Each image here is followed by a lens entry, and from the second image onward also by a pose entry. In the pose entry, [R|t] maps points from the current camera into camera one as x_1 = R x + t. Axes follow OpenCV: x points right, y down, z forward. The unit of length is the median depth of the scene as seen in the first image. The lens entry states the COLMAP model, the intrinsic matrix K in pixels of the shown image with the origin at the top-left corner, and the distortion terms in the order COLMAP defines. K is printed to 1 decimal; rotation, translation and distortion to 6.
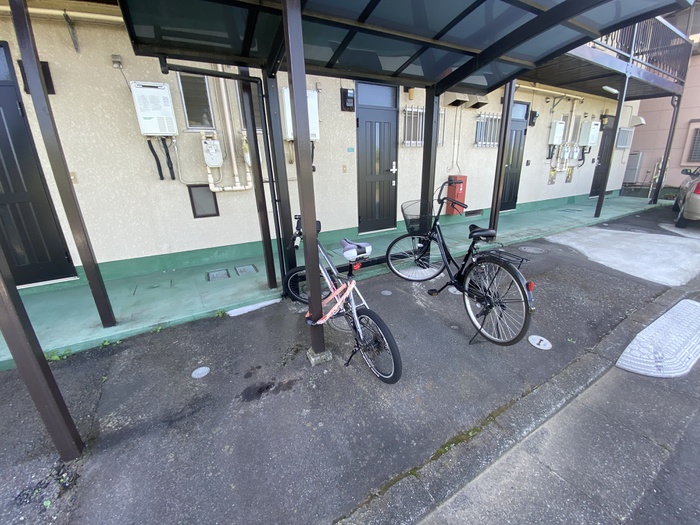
lens RADIAL K [[298.6, 0, 348.4], [0, 298.6, 261.6], [0, 0, 1]] dist [0.002957, -0.015151]
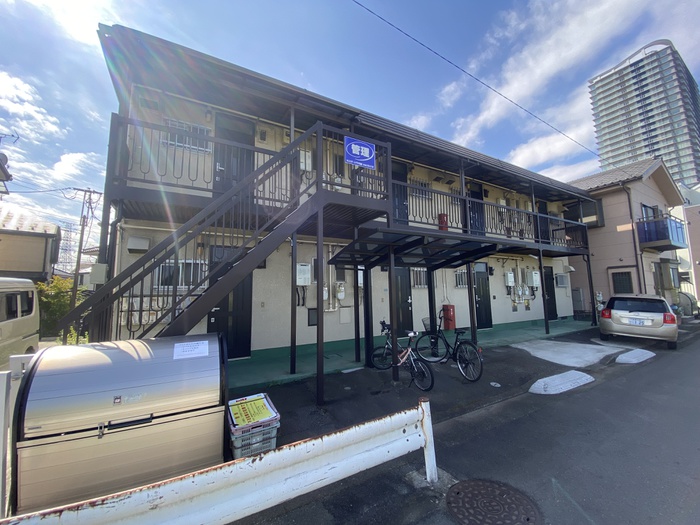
lens RADIAL K [[279.5, 0, 348.3], [0, 279.5, 257.0], [0, 0, 1]] dist [0.041733, -0.026994]
pose [[0.999832, 0.014012, -0.011858, -0.181806], [-0.017685, 0.908438, -0.417645, 0.136407], [0.004921, 0.417784, 0.908533, -0.555511]]
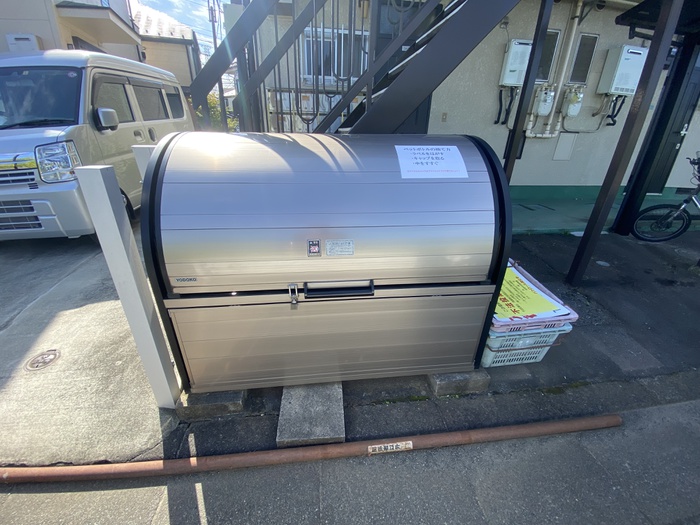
lens RADIAL K [[298.6, 0, 348.4], [0, 298.6, 261.6], [0, 0, 1]] dist [0.002957, -0.015151]
pose [[0.913379, 0.210597, -0.348407, -0.421100], [-0.166677, 0.974237, 0.151927, 0.132863], [0.371426, -0.080696, 0.924949, -0.282675]]
